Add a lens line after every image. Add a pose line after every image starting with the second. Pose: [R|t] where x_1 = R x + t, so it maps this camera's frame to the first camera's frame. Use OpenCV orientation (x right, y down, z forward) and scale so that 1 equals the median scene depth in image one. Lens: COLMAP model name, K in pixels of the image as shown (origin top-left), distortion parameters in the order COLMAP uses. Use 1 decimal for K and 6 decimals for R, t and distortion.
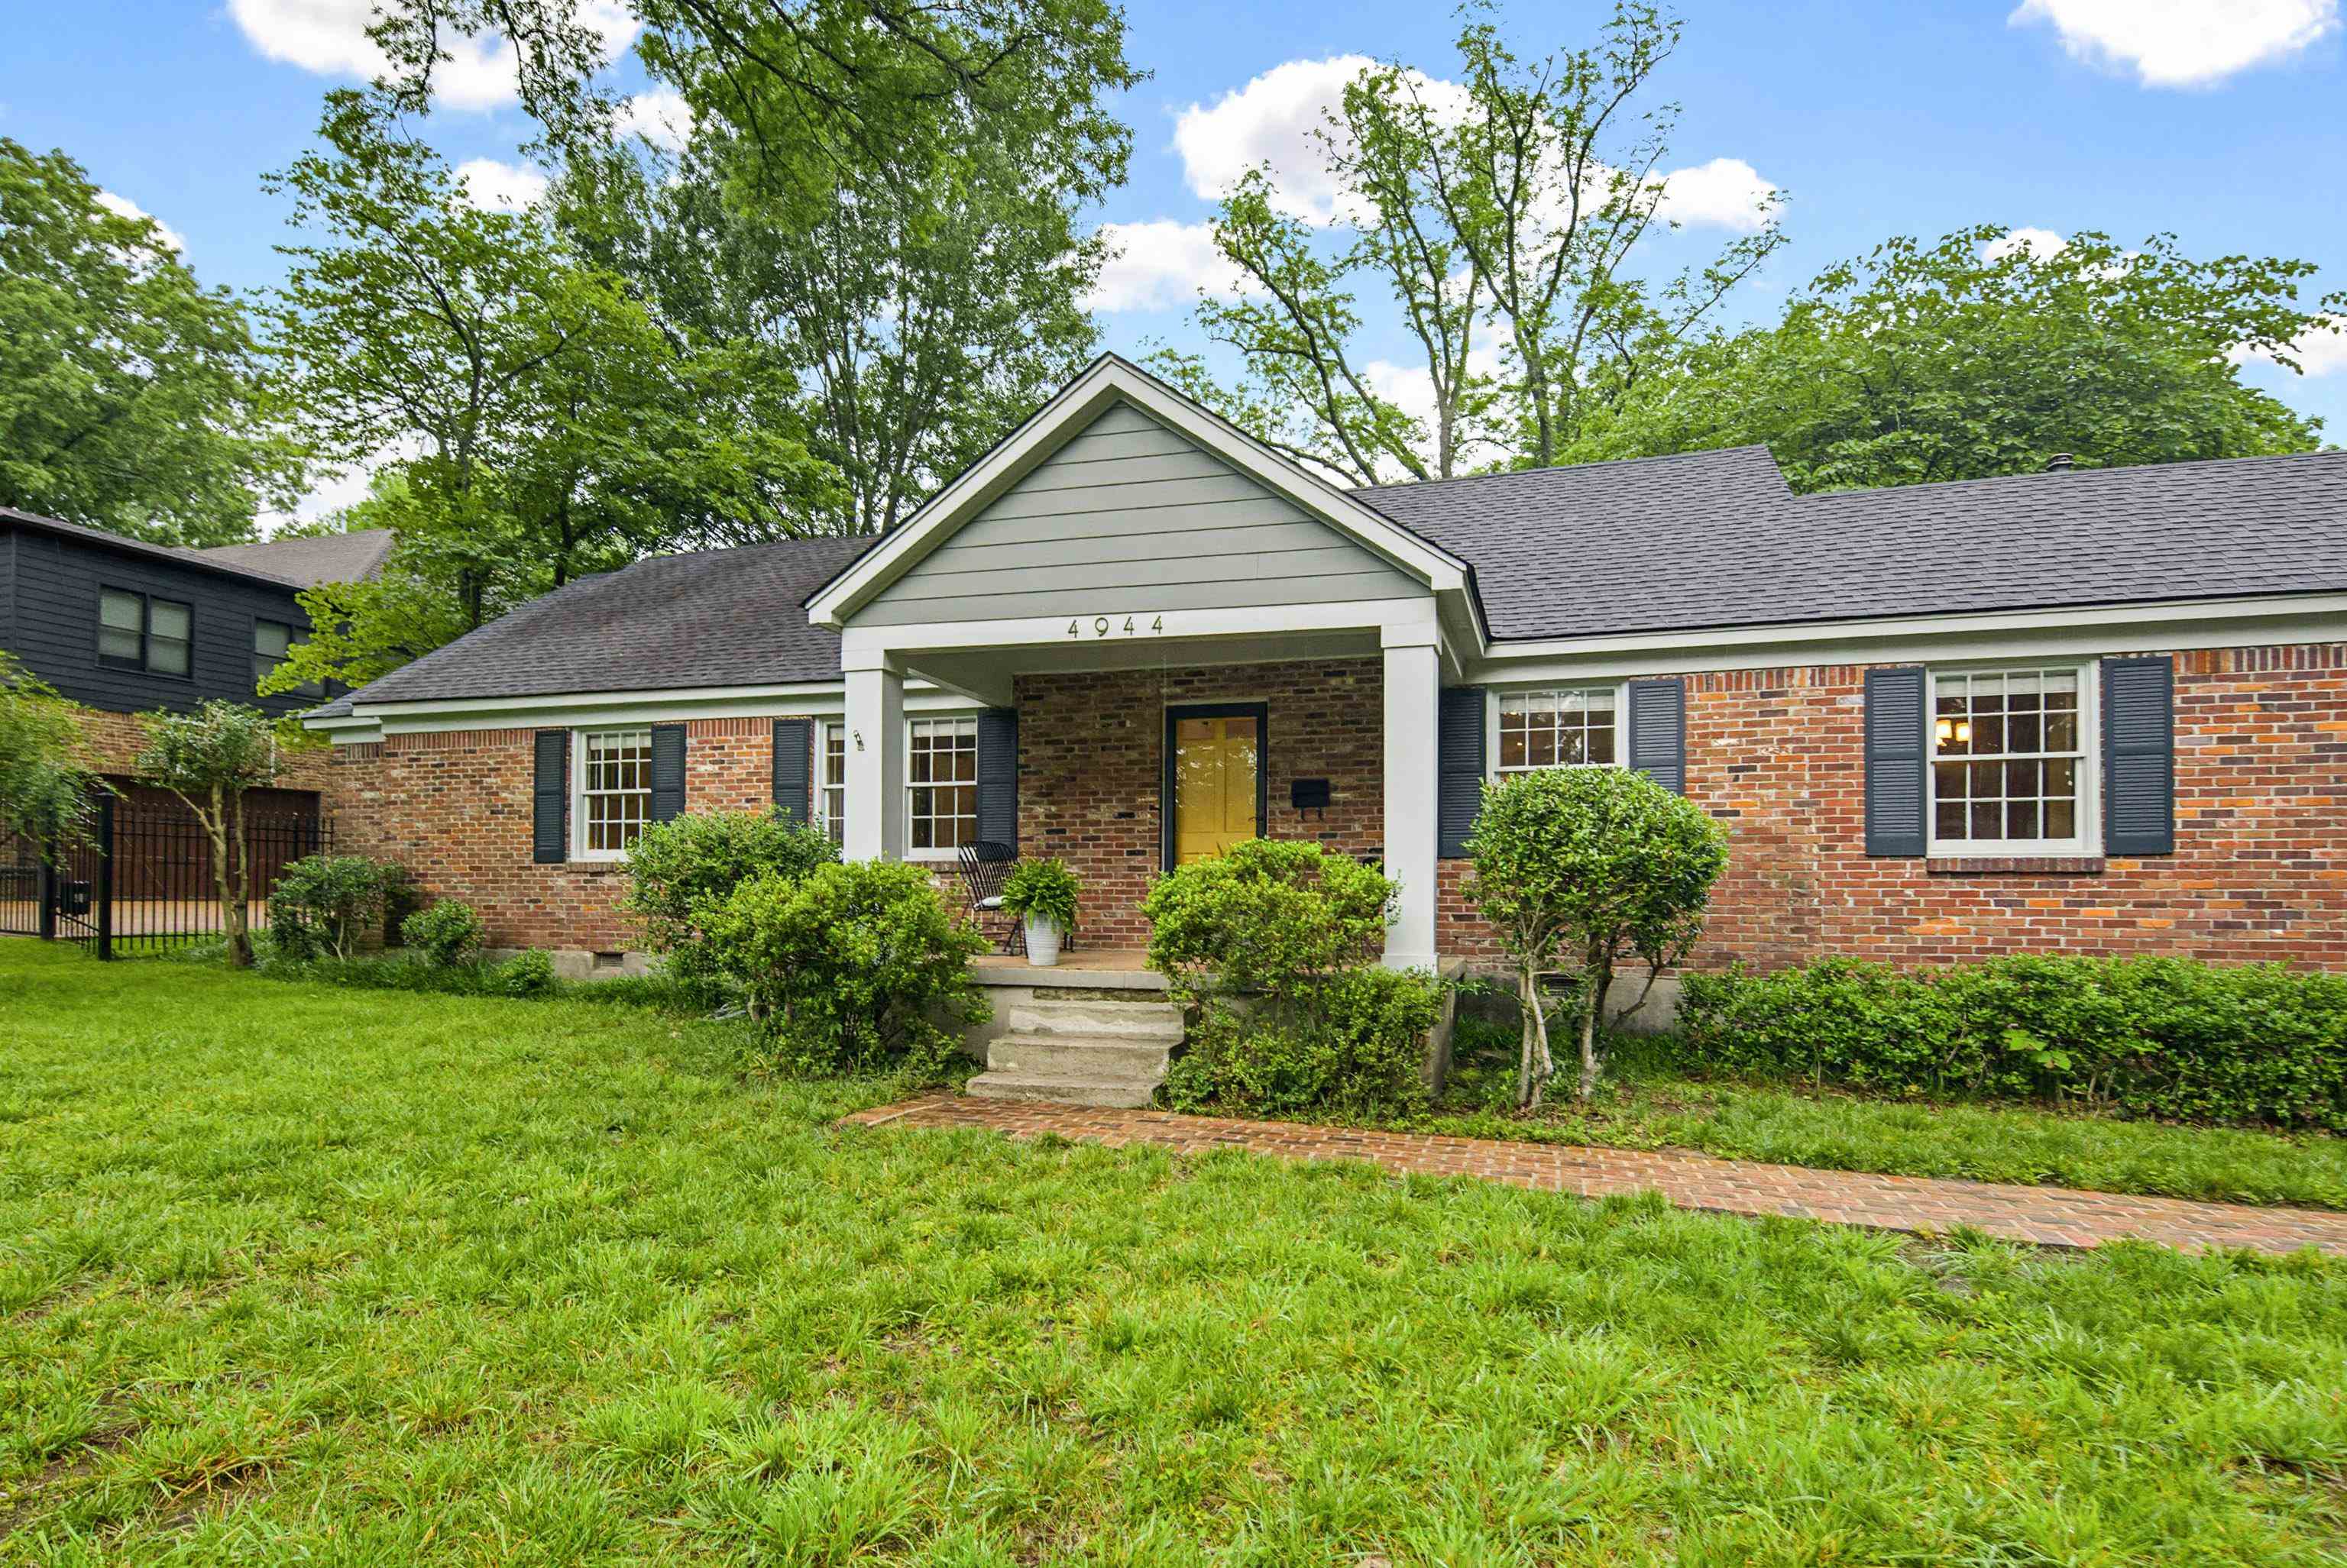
lens RADIAL K [[1172.0, 0, 1214.0], [0, 1172.0, 833.4], [0, 0, 1]] dist [0.002833, -0.001870]
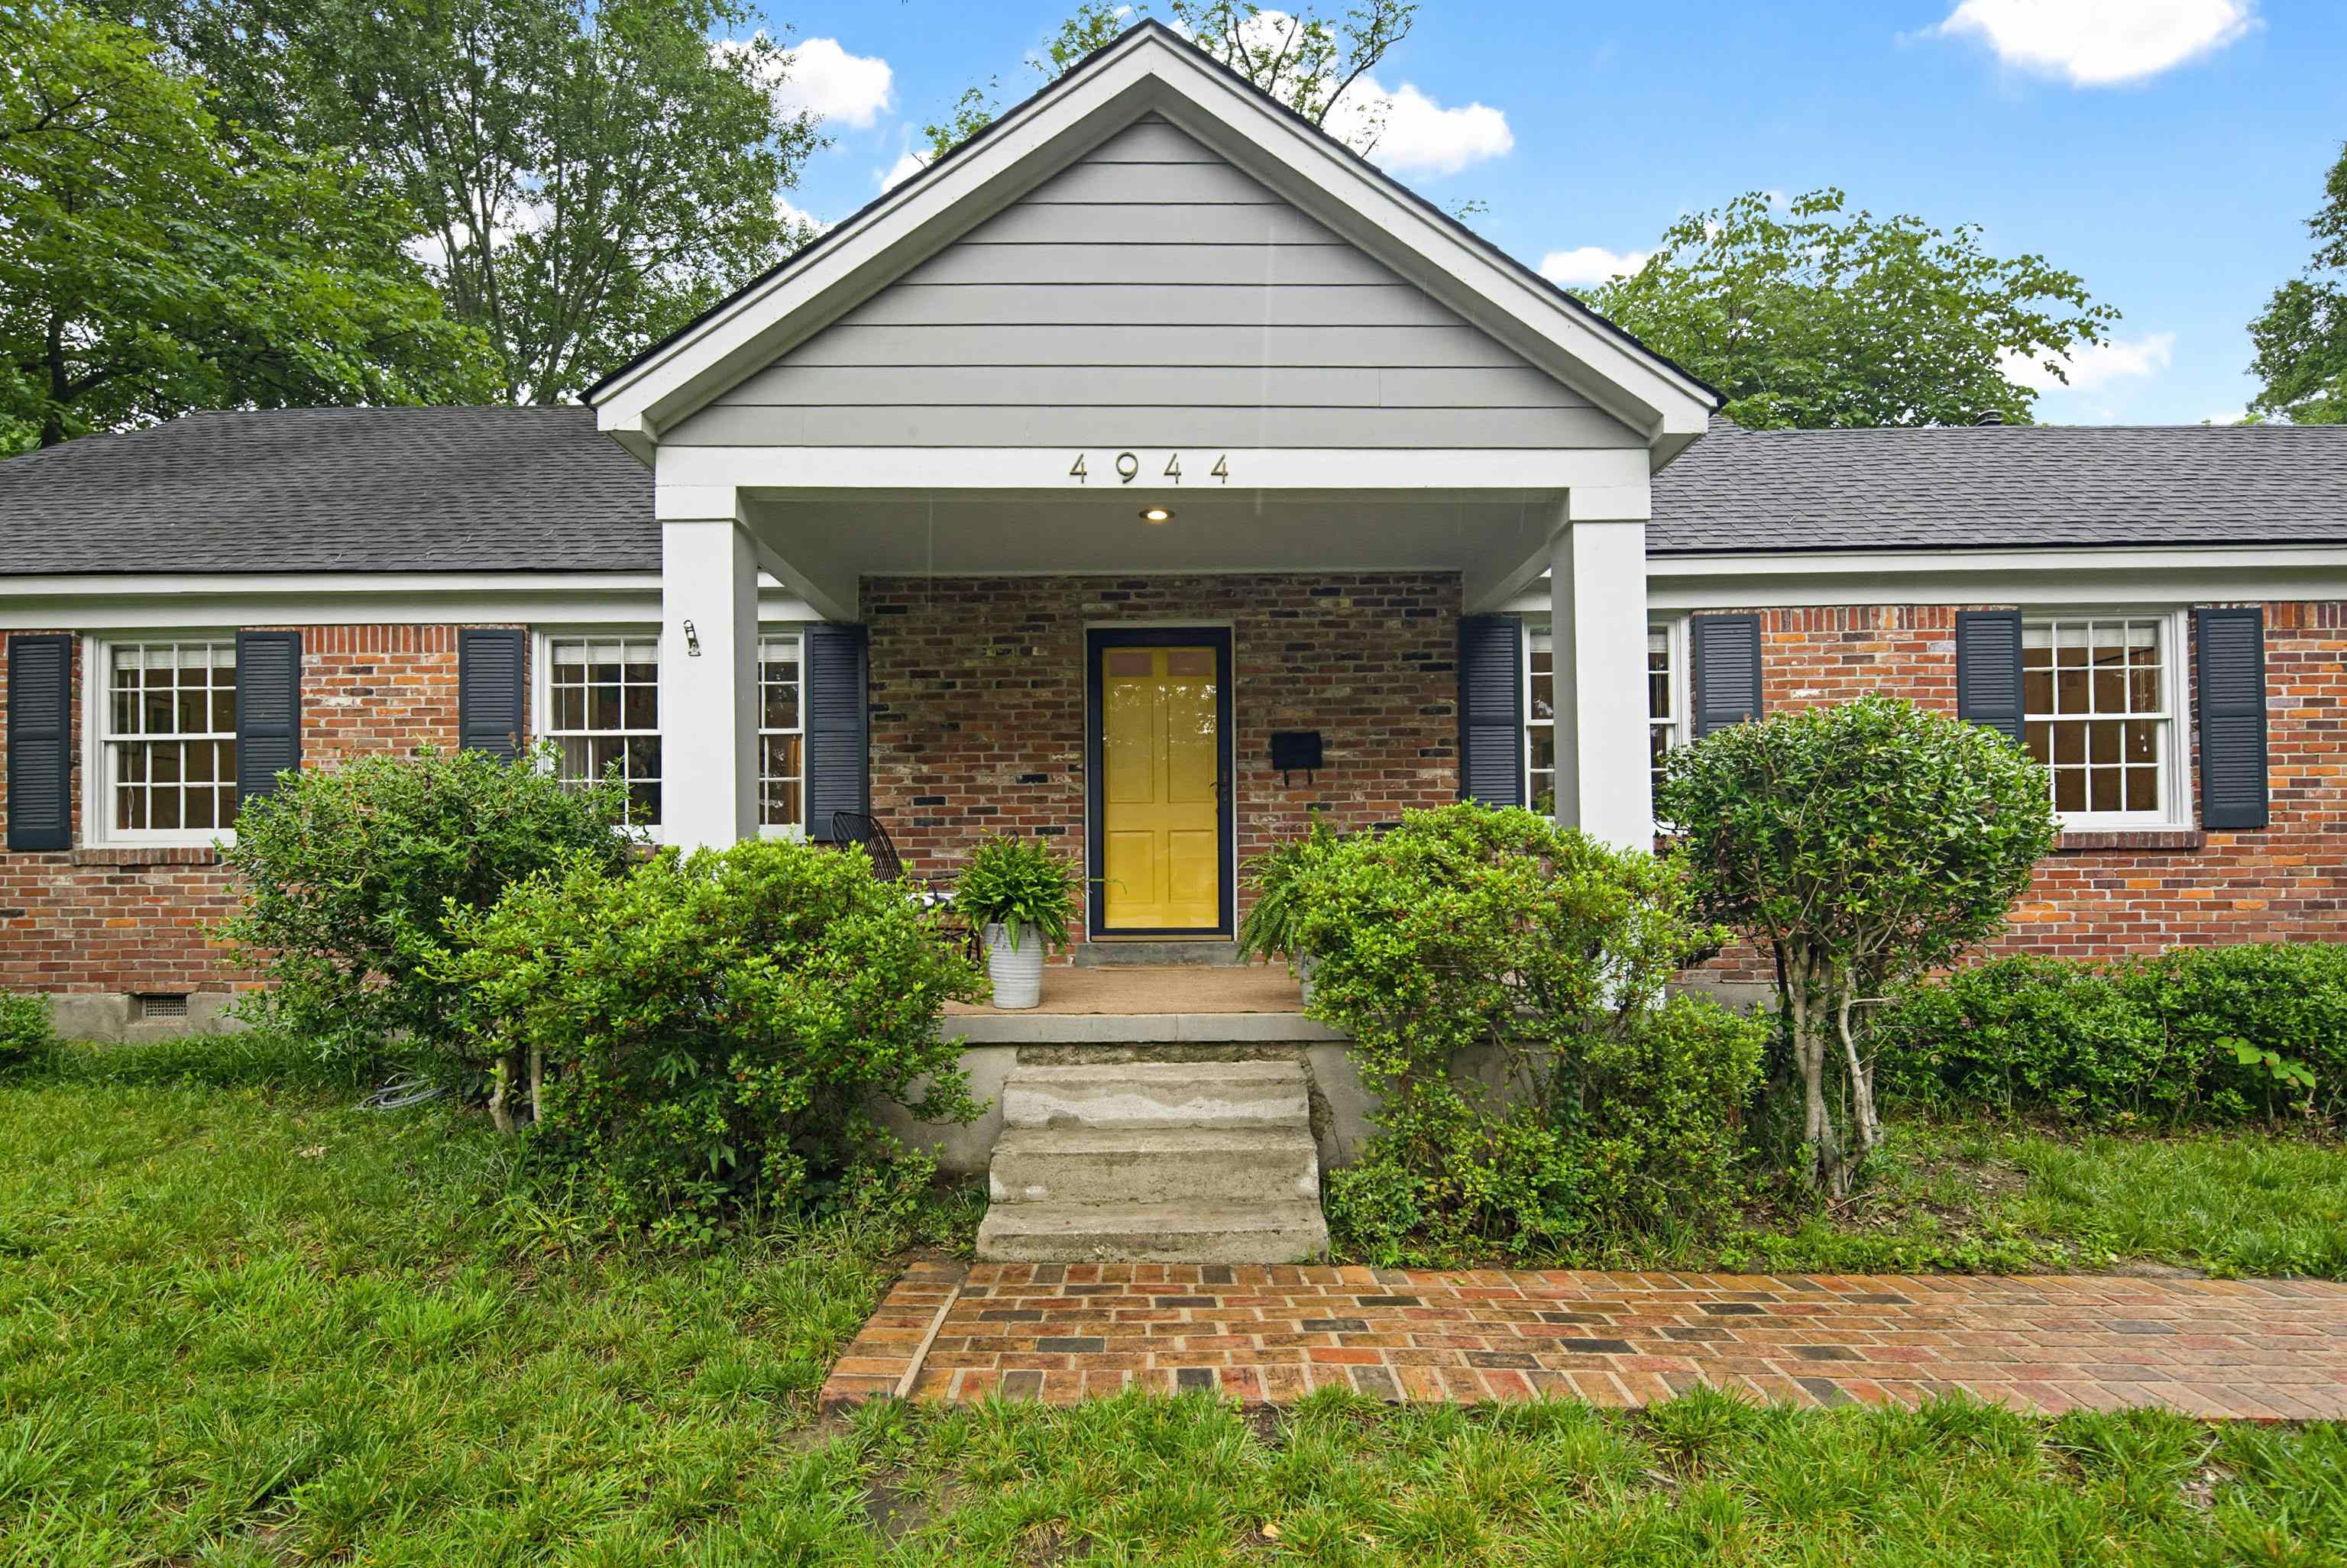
lens RADIAL K [[1172.0, 0, 1214.0], [0, 1172.0, 833.4], [0, 0, 1]] dist [0.002833, -0.001870]
pose [[0.962390, -0.003068, 0.271654, -0.198512], [-0.000647, 0.999908, 0.013584, 0.010082], [-0.271671, -0.013249, 0.962299, 0.339137]]
